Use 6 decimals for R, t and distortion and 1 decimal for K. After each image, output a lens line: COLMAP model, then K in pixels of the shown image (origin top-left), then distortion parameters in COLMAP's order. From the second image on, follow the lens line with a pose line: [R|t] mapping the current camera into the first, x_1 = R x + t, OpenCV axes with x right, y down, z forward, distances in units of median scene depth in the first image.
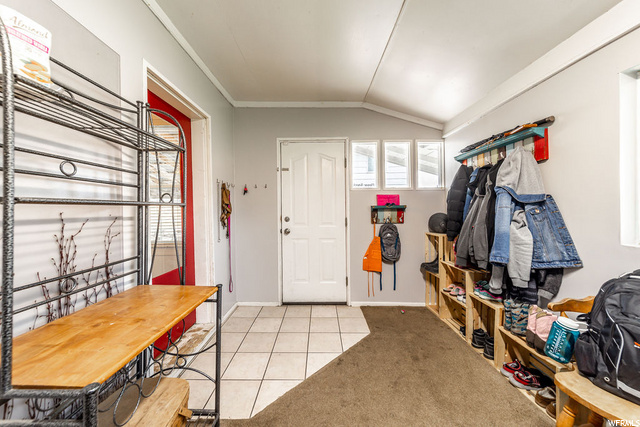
lens RADIAL K [[227.1, 0, 316.1], [0, 227.1, 211.1], [0, 0, 1]] dist [0.000224, 0.000002]
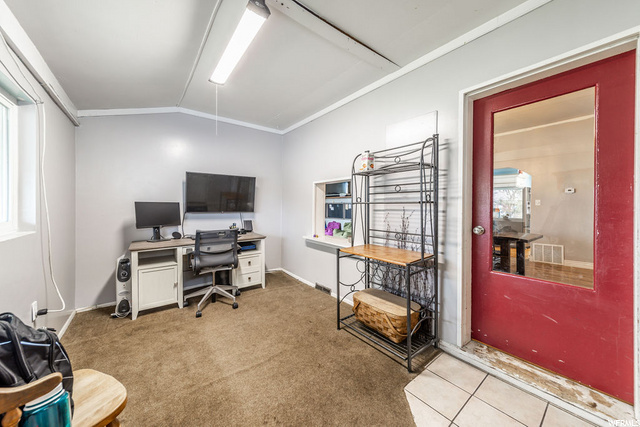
lens RADIAL K [[227.1, 0, 316.1], [0, 227.1, 211.1], [0, 0, 1]] dist [0.000224, 0.000002]
pose [[-0.792620, 0.016121, -0.609503, 1.013248], [-0.004286, 0.999478, 0.032010, -0.019229], [0.609701, 0.027984, -0.792138, 2.203138]]
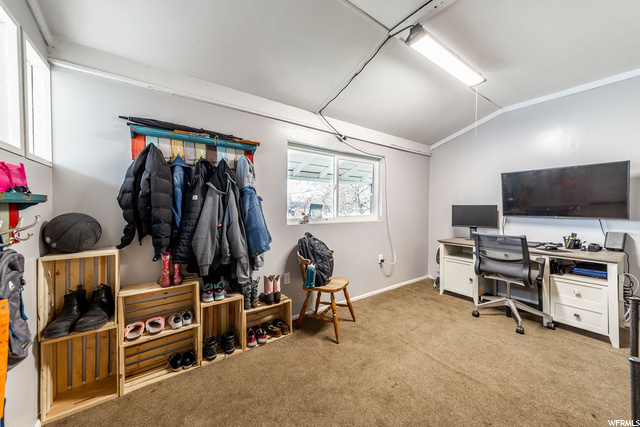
lens RADIAL K [[227.1, 0, 316.1], [0, 227.1, 211.1], [0, 0, 1]] dist [0.000224, 0.000002]
pose [[-0.575754, -0.013685, 0.817509, -0.551305], [0.004850, 0.999785, 0.020152, -0.019968], [-0.817609, 0.015568, -0.575564, 2.400988]]
